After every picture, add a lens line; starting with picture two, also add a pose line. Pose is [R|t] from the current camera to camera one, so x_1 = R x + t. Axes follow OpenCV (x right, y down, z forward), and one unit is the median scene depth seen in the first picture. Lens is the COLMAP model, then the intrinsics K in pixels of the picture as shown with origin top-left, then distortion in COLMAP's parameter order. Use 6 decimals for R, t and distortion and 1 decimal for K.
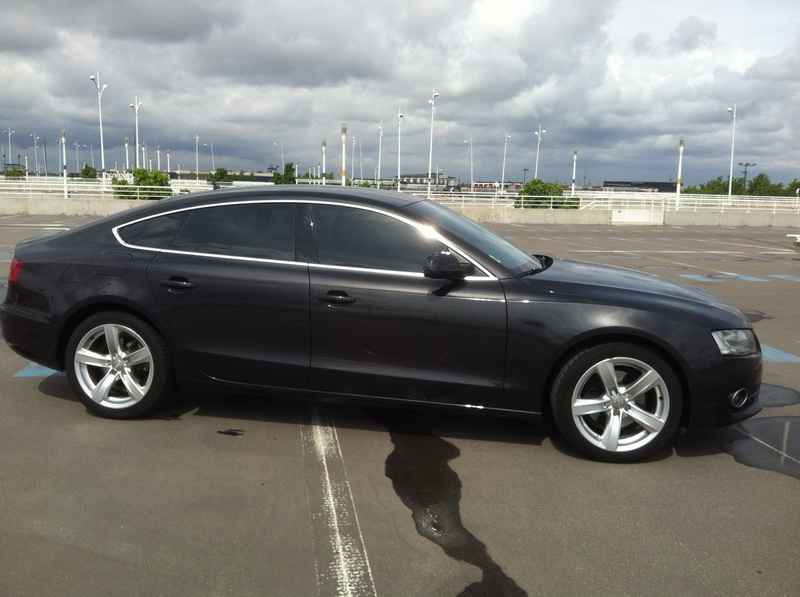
lens RADIAL K [[801.3, 0, 400.0], [0, 801.3, 298.5], [0, 0, 1]] dist [0.116214, -0.335762]
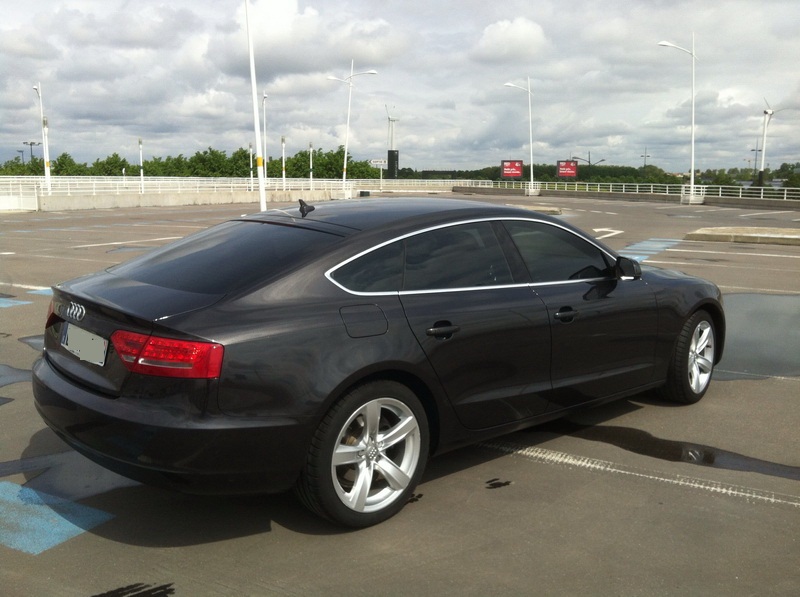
lens RADIAL K [[801.3, 0, 400.0], [0, 801.3, 298.5], [0, 0, 1]] dist [0.116214, -0.335762]
pose [[0.574343, -0.147718, 0.805177, -0.205495], [0.122182, 0.988036, 0.094111, -0.028514], [-0.809445, 0.044326, 0.585520, 0.119849]]
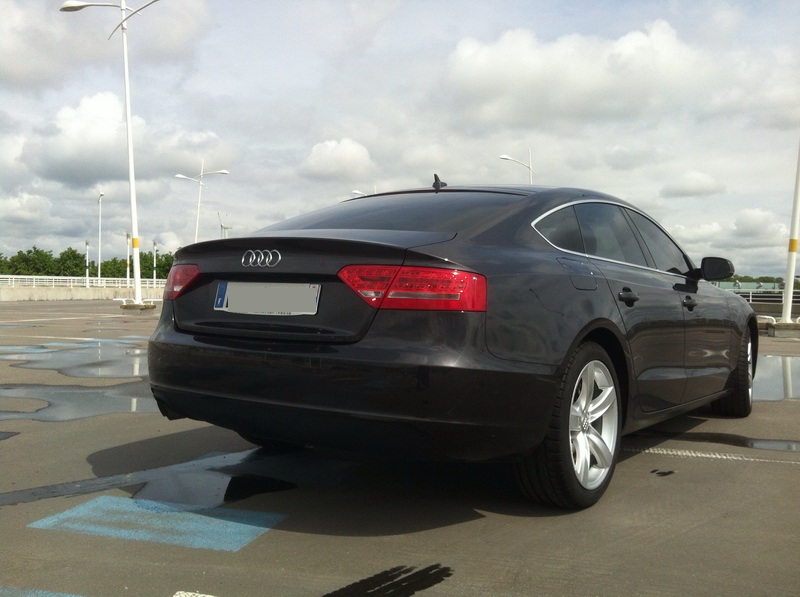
lens RADIAL K [[801.3, 0, 400.0], [0, 801.3, 298.5], [0, 0, 1]] dist [0.116214, -0.335762]
pose [[0.366187, -0.023006, 0.930257, -0.231144], [0.123217, 0.992090, -0.023968, -0.005293], [-0.922347, 0.123400, 0.366125, 0.198586]]
